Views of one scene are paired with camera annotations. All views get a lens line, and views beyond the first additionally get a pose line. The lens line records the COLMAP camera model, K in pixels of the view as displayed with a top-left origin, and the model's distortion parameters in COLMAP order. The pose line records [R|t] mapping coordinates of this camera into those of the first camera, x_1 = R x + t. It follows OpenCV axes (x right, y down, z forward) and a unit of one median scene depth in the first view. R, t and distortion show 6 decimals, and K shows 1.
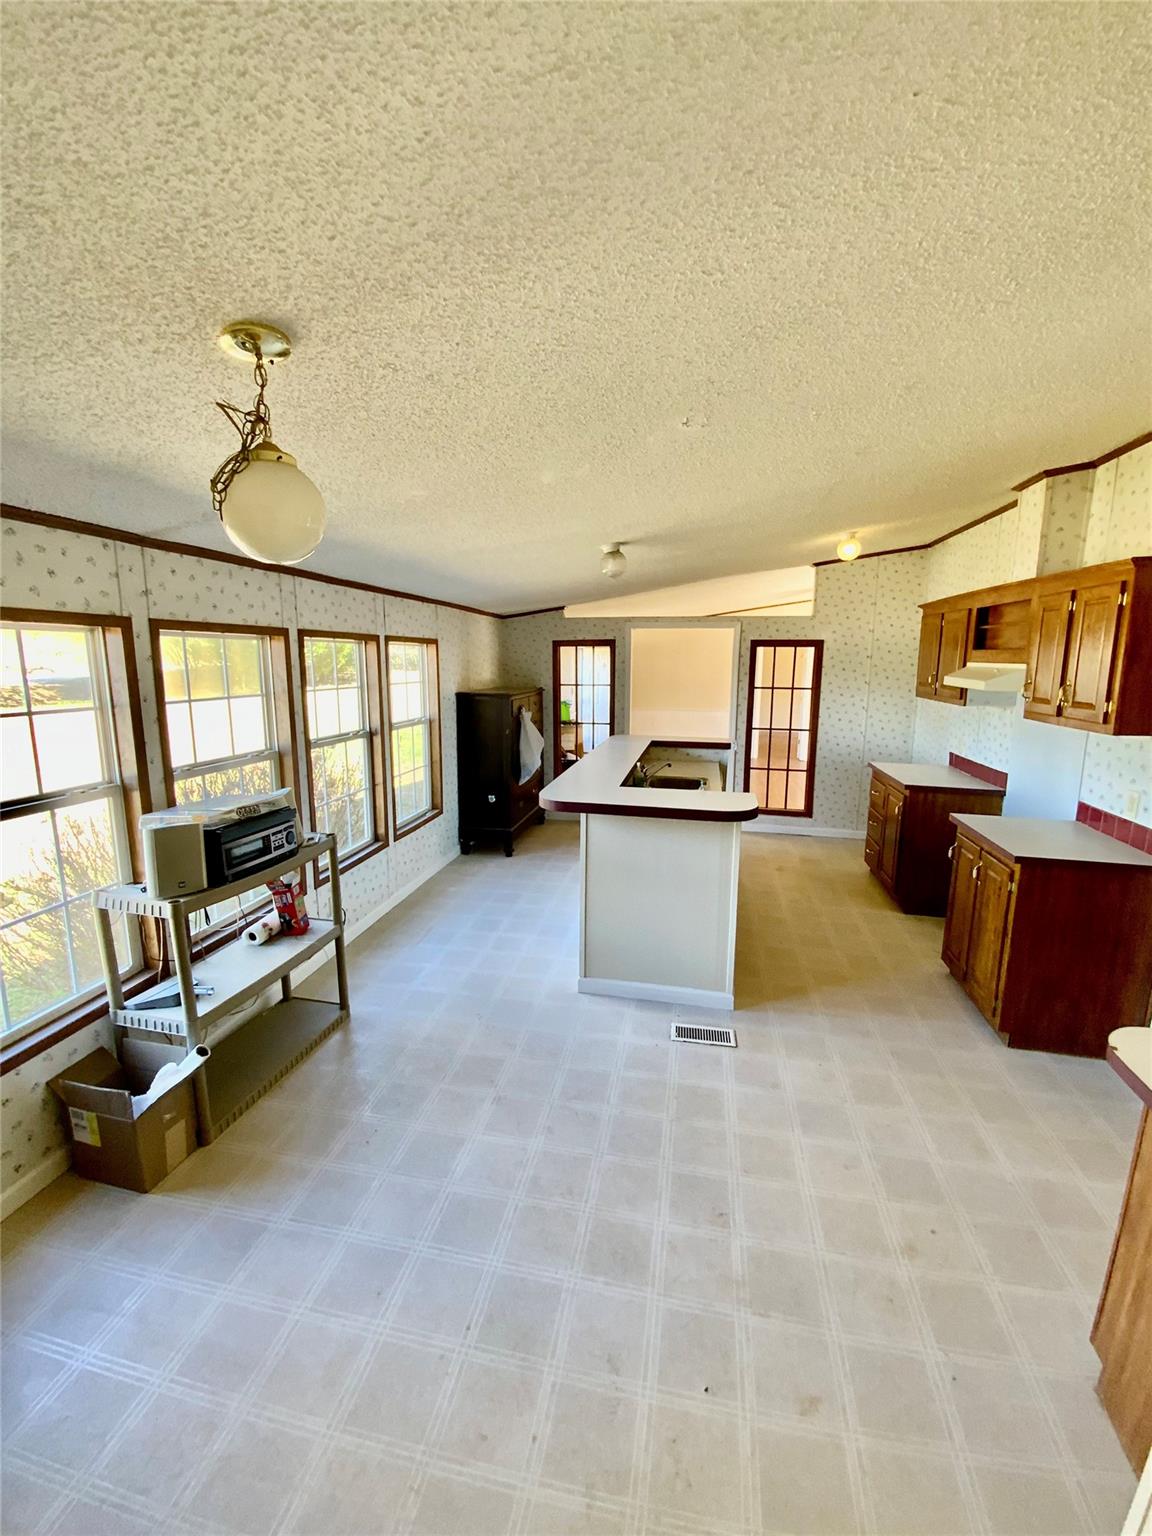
lens RADIAL K [[621.8, 0, 570.5], [0, 621.8, 763.4], [0, 0, 1]] dist [-0.028158, -0.001251]
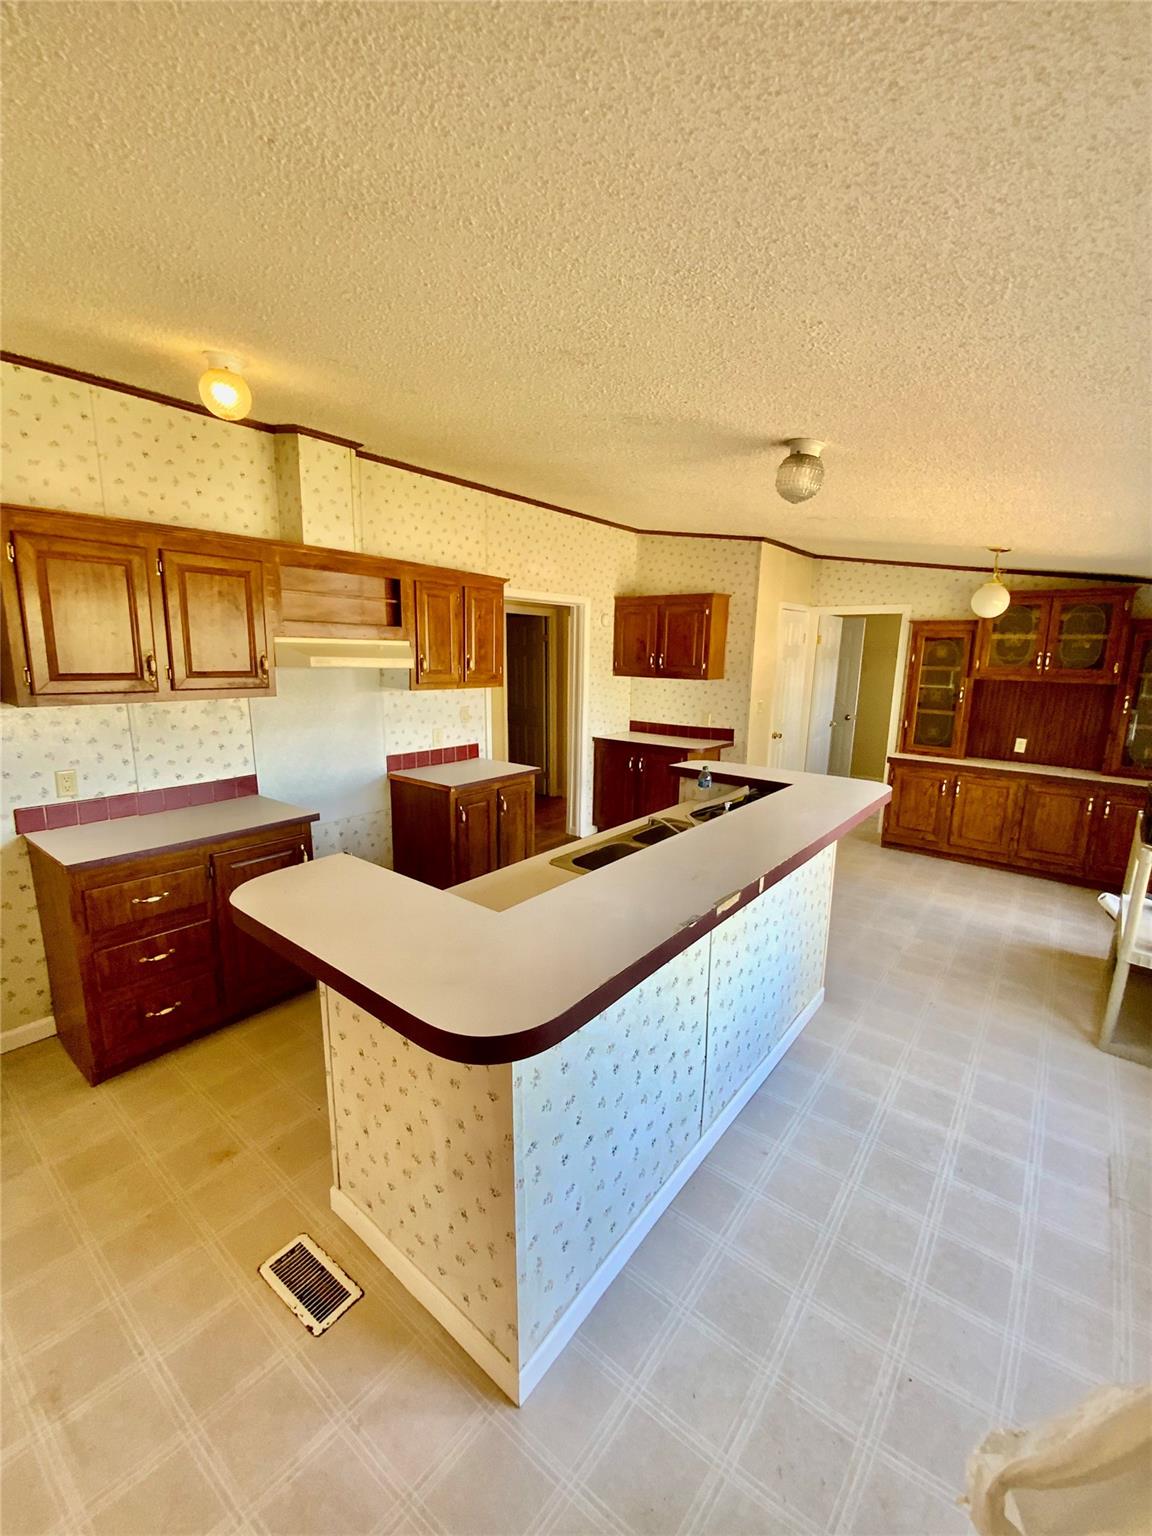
lens RADIAL K [[621.8, 0, 575.8], [0, 621.8, 764.0], [0, 0, 1]] dist [-0.028158, -0.001251]
pose [[-0.895438, -0.094432, 0.435056, -0.026648], [0.062424, 0.940956, 0.332724, -0.370861], [-0.440789, 0.325092, -0.836672, 2.247553]]
